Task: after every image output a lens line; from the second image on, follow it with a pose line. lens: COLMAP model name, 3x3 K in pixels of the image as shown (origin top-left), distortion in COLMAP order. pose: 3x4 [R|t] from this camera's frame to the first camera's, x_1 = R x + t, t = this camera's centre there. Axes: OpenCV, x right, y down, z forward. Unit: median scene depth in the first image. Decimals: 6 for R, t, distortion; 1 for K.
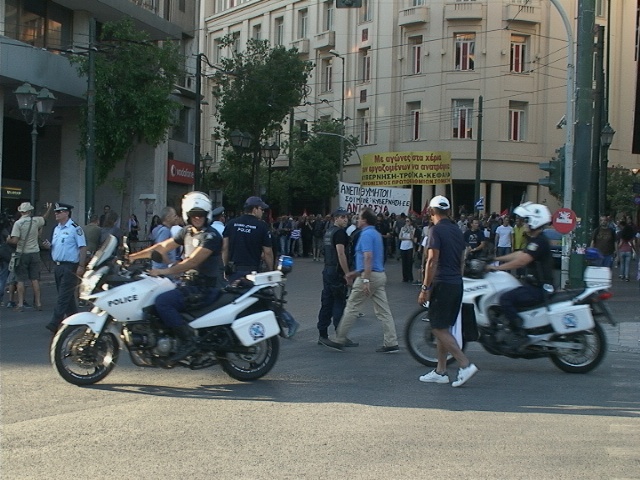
lens RADIAL K [[833.5, 0, 268.7], [0, 833.5, 215.3], [0, 0, 1]] dist [-0.054399, 0.000000]
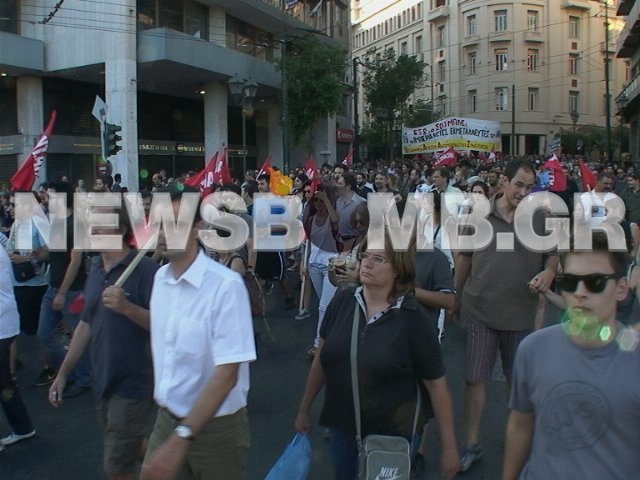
lens RADIAL K [[629.8, 0, 323.2], [0, 629.8, 233.5], [0, 0, 1]] dist [-0.183128, 0.000000]
pose [[0.987755, -0.021207, -0.154566, 0.058891], [0.037418, 0.994005, 0.102735, 0.016869], [0.151461, -0.107260, 0.982626, -0.337444]]
